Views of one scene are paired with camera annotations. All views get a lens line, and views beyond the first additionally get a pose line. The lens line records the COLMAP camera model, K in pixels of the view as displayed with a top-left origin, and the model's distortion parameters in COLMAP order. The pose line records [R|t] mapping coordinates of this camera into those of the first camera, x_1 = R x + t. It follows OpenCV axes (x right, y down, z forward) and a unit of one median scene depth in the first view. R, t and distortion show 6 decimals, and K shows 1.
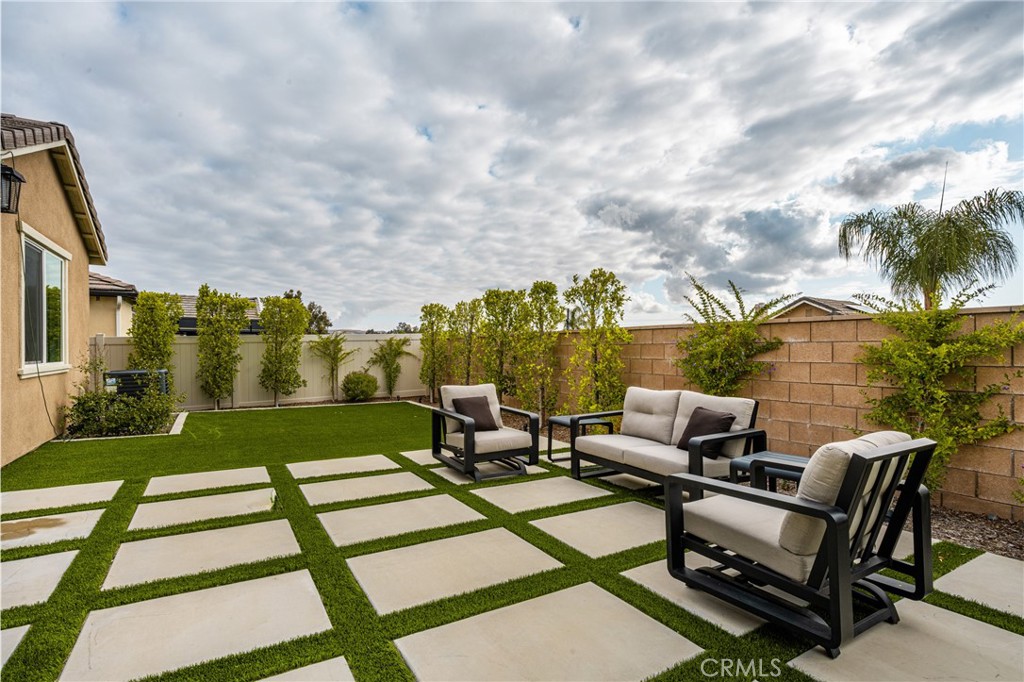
lens RADIAL K [[514.0, 0, 479.0], [0, 514.0, 357.7], [0, 0, 1]] dist [-0.001952, -0.000701]
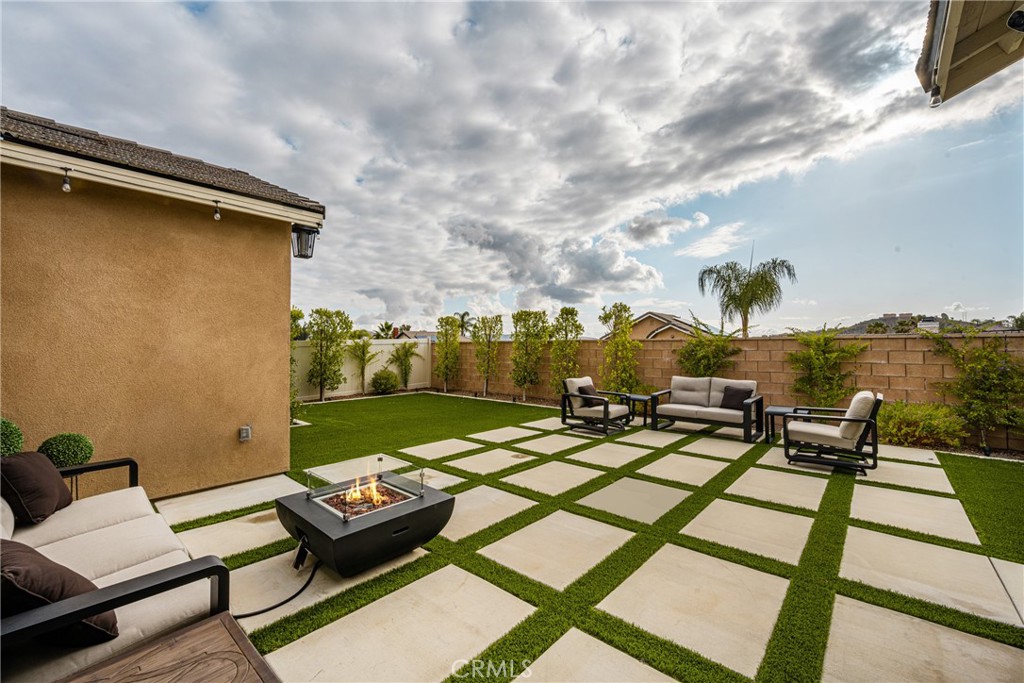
lens RADIAL K [[437.6, 0, 510.2], [0, 437.6, 347.5], [0, 0, 1]] dist [0.009528, 0.000059]
pose [[0.942712, -0.003844, 0.333586, -0.297852], [0.007929, 0.999909, -0.010887, -0.011811], [-0.333514, 0.012909, 0.942657, -0.089058]]
